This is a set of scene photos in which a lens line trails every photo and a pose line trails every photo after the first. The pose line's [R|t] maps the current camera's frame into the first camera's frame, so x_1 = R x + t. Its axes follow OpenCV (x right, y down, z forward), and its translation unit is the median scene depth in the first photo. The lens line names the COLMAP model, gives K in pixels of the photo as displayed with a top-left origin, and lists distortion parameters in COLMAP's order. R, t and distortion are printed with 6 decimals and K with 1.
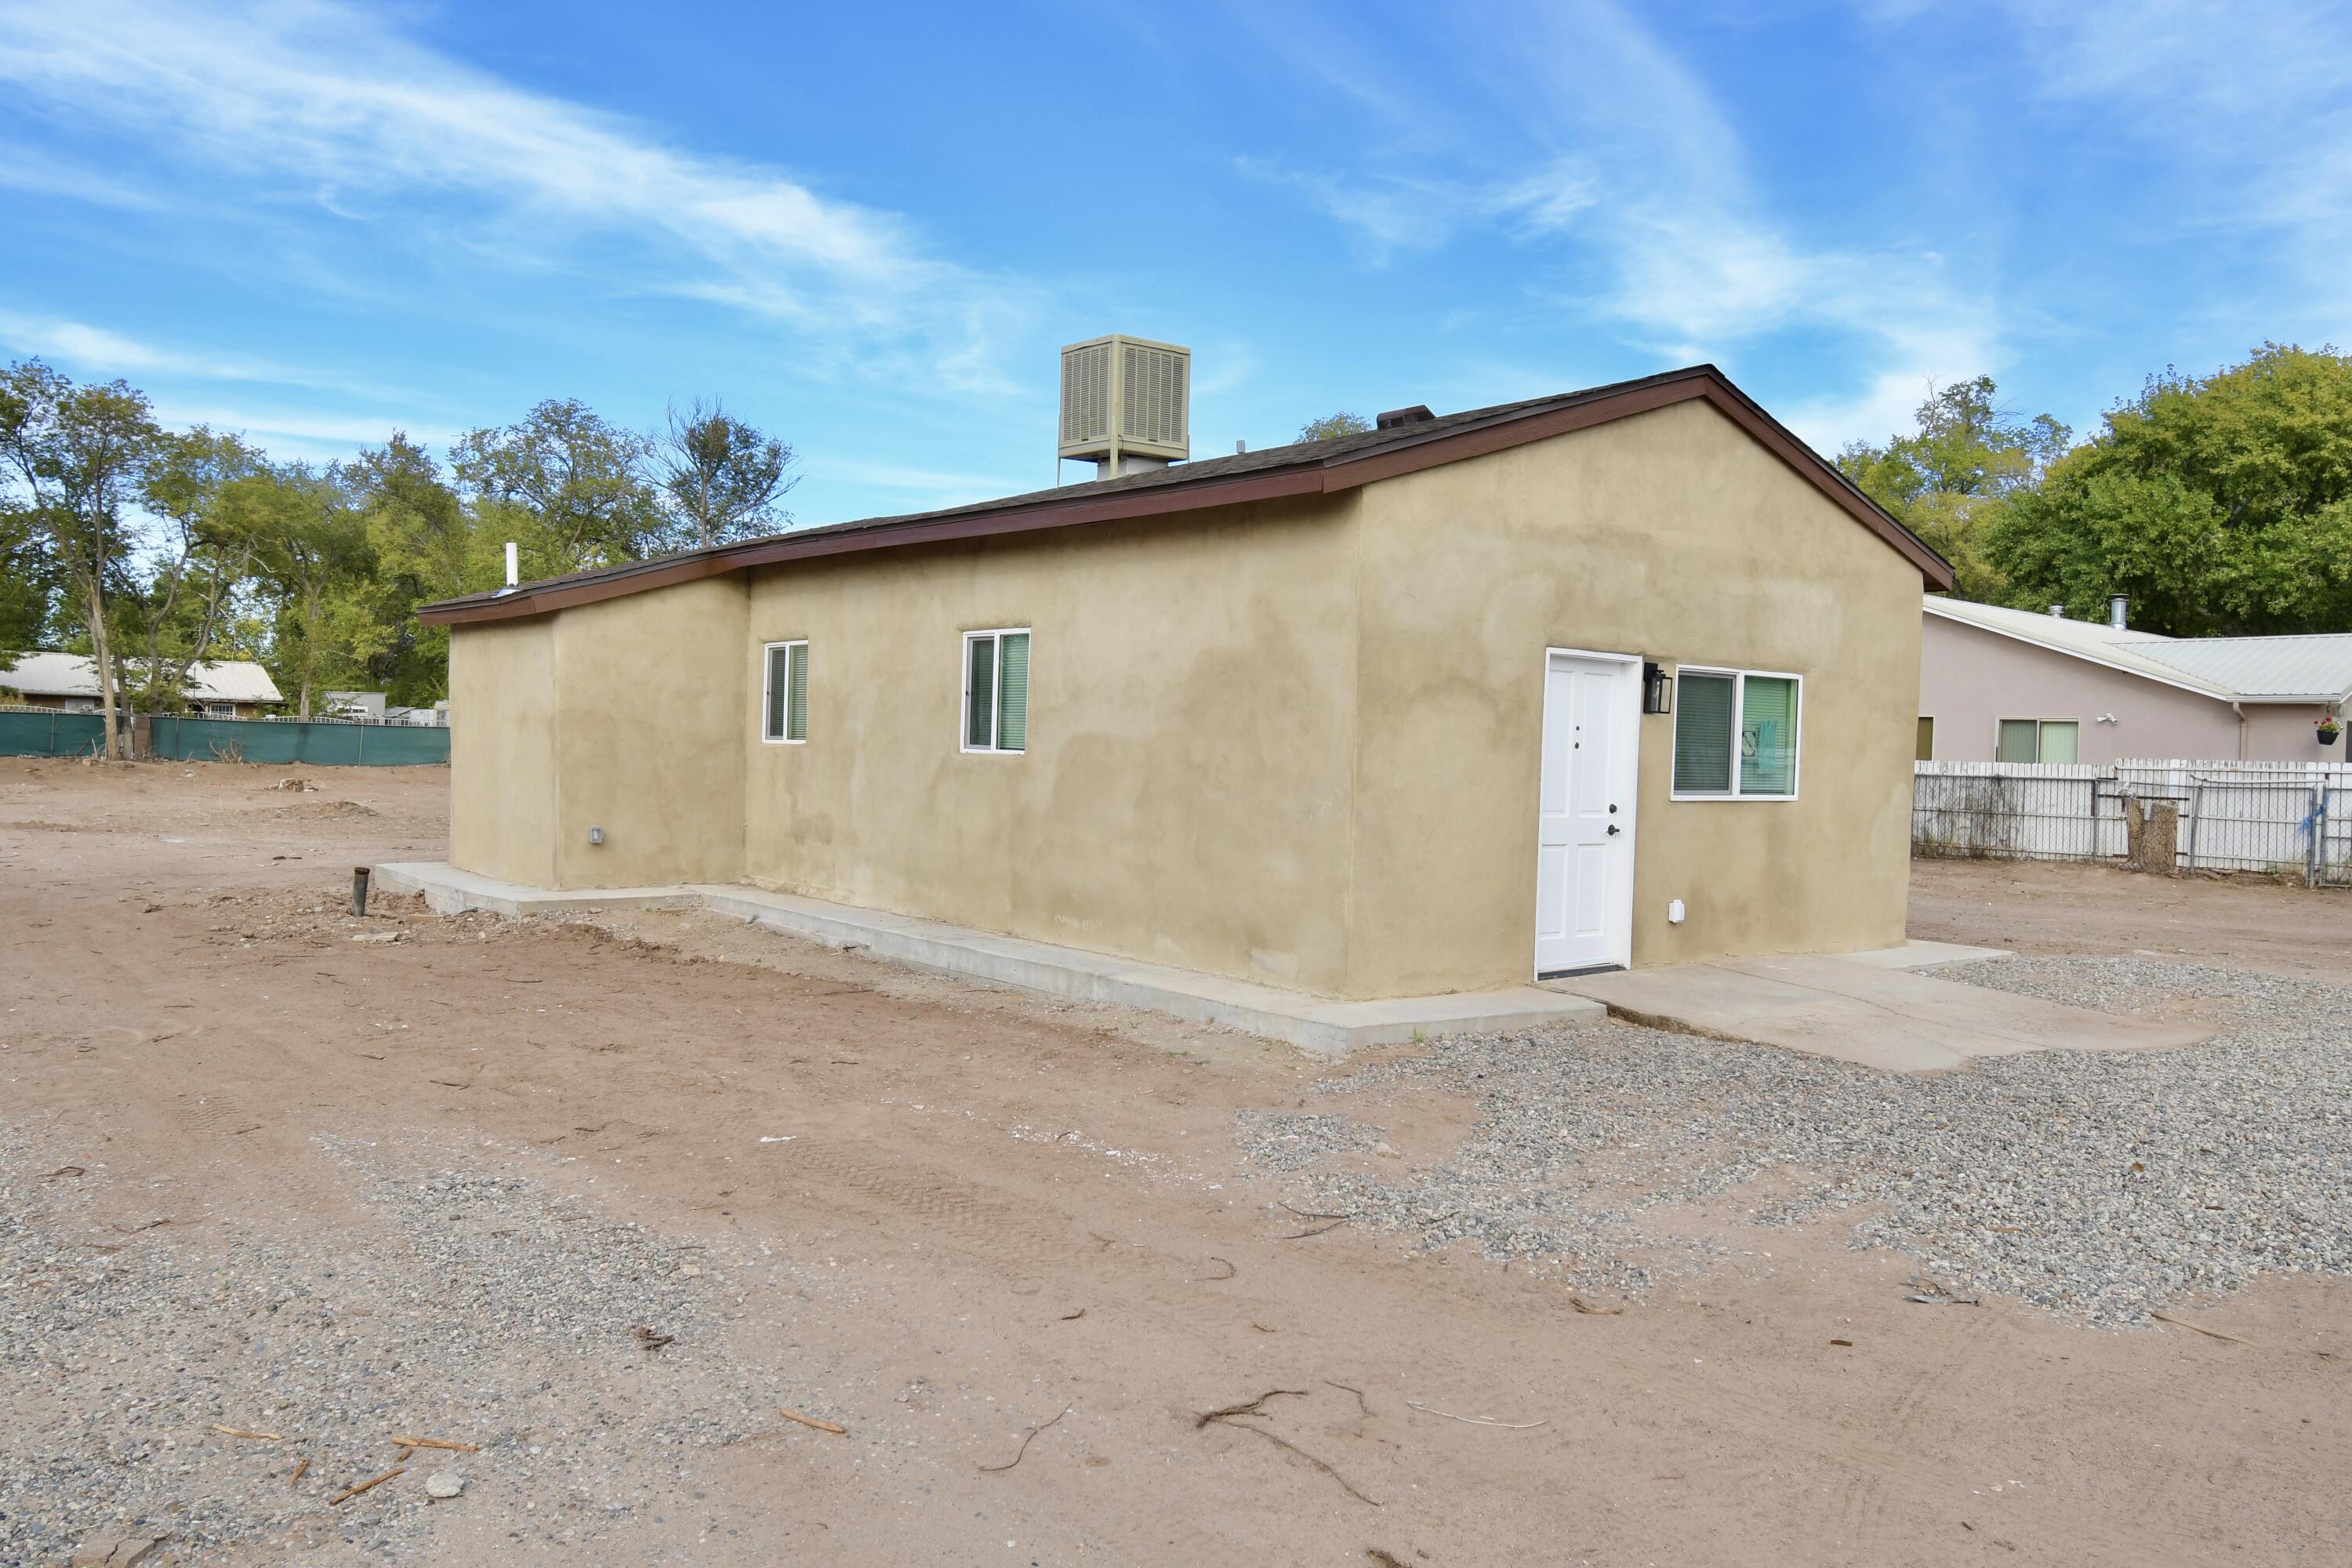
lens RADIAL K [[1696.2, 0, 1176.0], [0, 1696.2, 784.0], [0, 0, 1]] dist [0.006071, -0.009091]
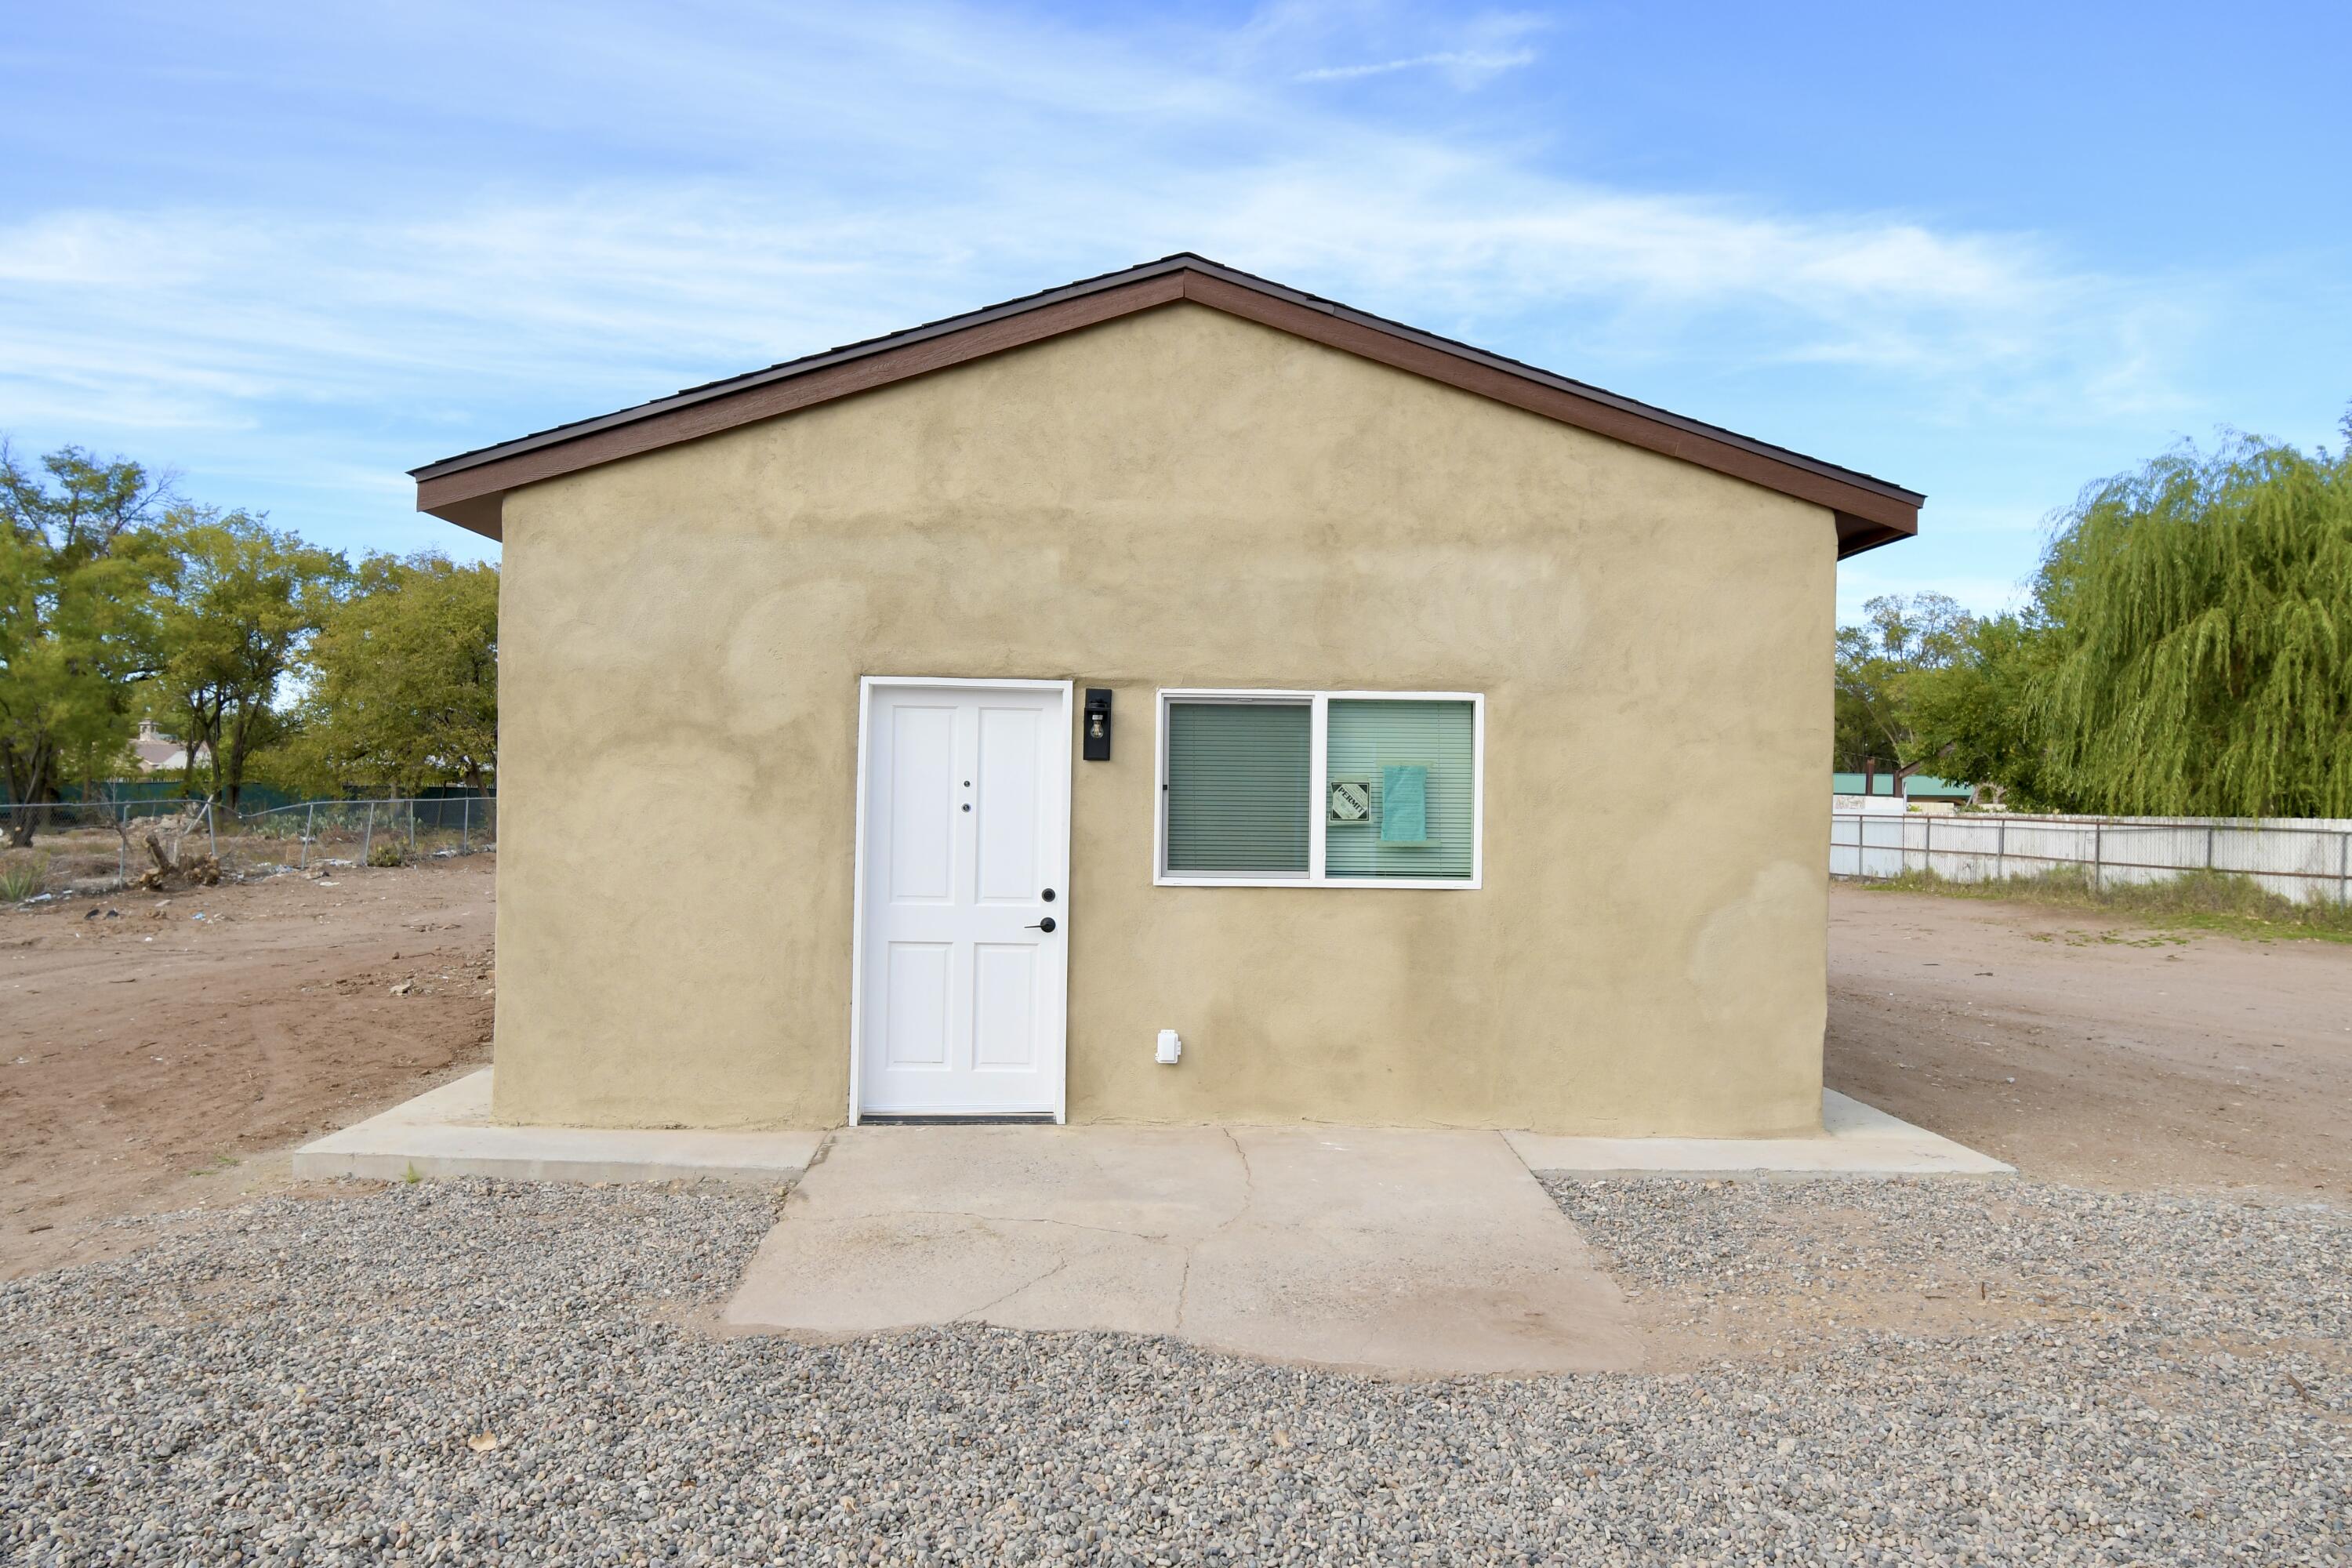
lens RADIAL K [[1696.2, 0, 1176.0], [0, 1696.2, 784.0], [0, 0, 1]] dist [0.006071, -0.009091]
pose [[0.794503, -0.020506, -0.606914, 0.707350], [-0.005995, 0.999116, -0.041605, -0.002614], [0.607230, 0.036694, 0.793678, 0.445563]]
